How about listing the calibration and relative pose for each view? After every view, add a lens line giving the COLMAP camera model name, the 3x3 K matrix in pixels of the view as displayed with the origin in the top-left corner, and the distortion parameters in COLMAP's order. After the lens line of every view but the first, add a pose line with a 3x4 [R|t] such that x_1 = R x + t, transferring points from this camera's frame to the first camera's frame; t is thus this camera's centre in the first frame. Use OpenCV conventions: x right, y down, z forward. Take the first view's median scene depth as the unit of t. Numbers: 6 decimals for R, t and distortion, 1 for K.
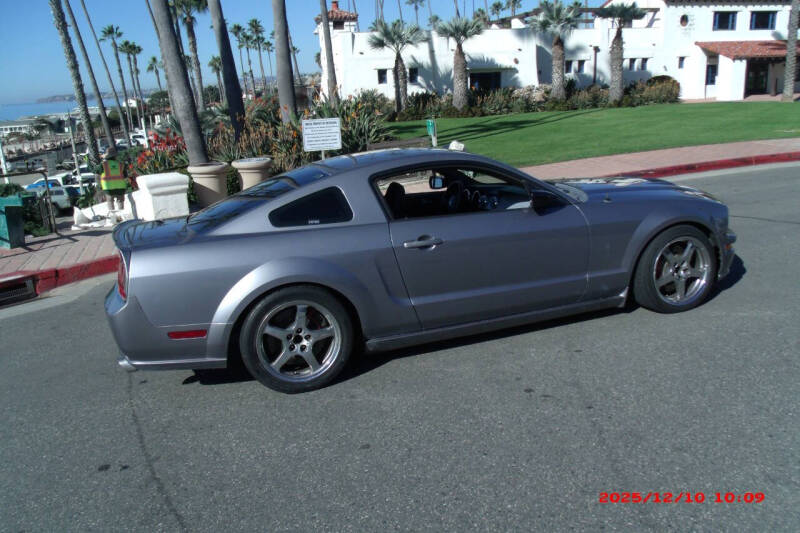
lens RADIAL K [[634.7, 0, 404.3], [0, 634.7, 262.4], [0, 0, 1]] dist [-0.040169, 0.004090]
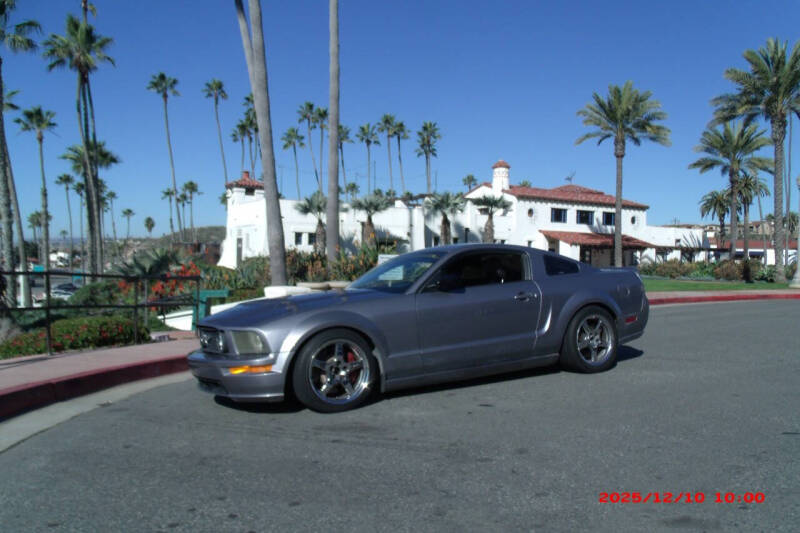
lens RADIAL K [[634.7, 0, 404.3], [0, 634.7, 262.4], [0, 0, 1]] dist [-0.040169, 0.004090]
pose [[0.957807, 0.062082, 0.280628, -0.170675], [0.015817, 0.963528, -0.267141, 0.051739], [-0.286977, 0.260308, 0.921891, -0.083313]]
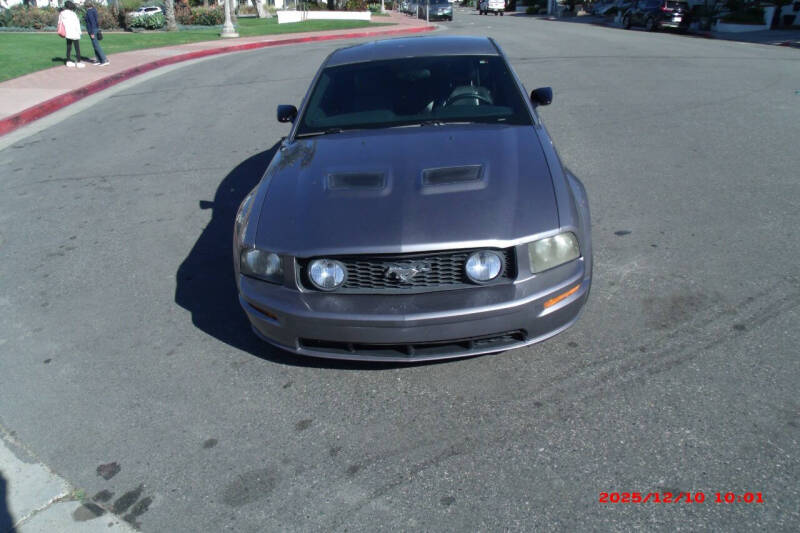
lens RADIAL K [[634.7, 0, 404.3], [0, 634.7, 262.4], [0, 0, 1]] dist [-0.040169, 0.004090]
pose [[0.271522, -0.317423, 0.908581, -0.243301], [0.239962, 0.936560, 0.255487, 0.006914], [-0.932038, 0.148655, 0.330466, 0.047753]]
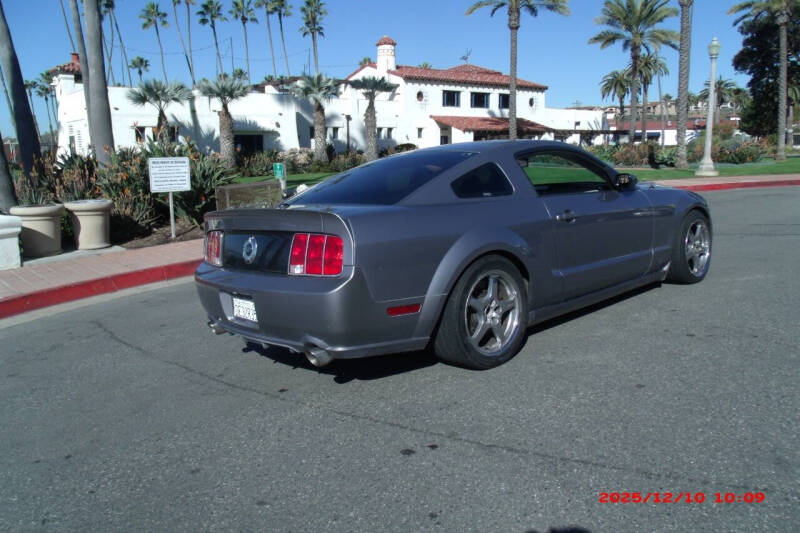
lens RADIAL K [[634.7, 0, 404.3], [0, 634.7, 262.4], [0, 0, 1]] dist [-0.040169, 0.004090]
pose [[0.909669, -0.040593, 0.413346, -0.073006], [0.085498, 0.992200, -0.090720, 0.013170], [-0.406439, 0.117865, 0.906044, 0.016991]]
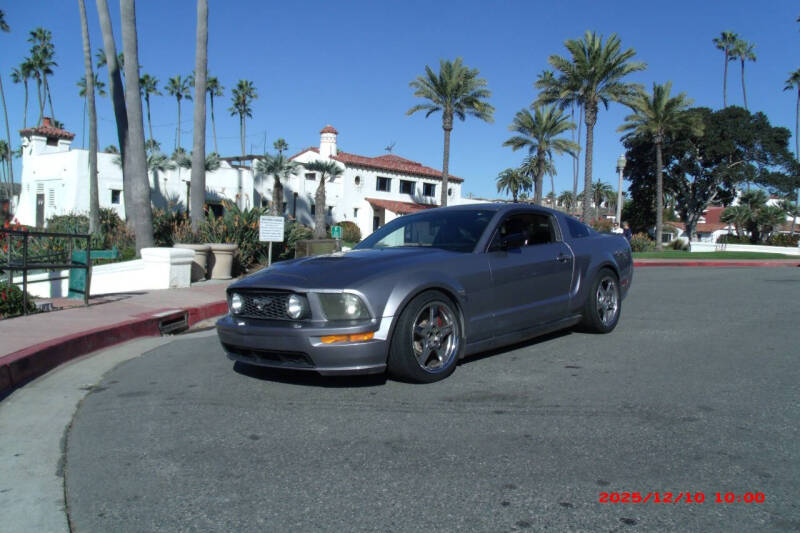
lens RADIAL K [[634.7, 0, 404.3], [0, 634.7, 262.4], [0, 0, 1]] dist [-0.040169, 0.004090]
pose [[0.823300, 0.055569, 0.564880, -0.220290], [0.073463, 0.976394, -0.203122, 0.048145], [-0.562832, 0.208728, 0.799783, -0.045616]]
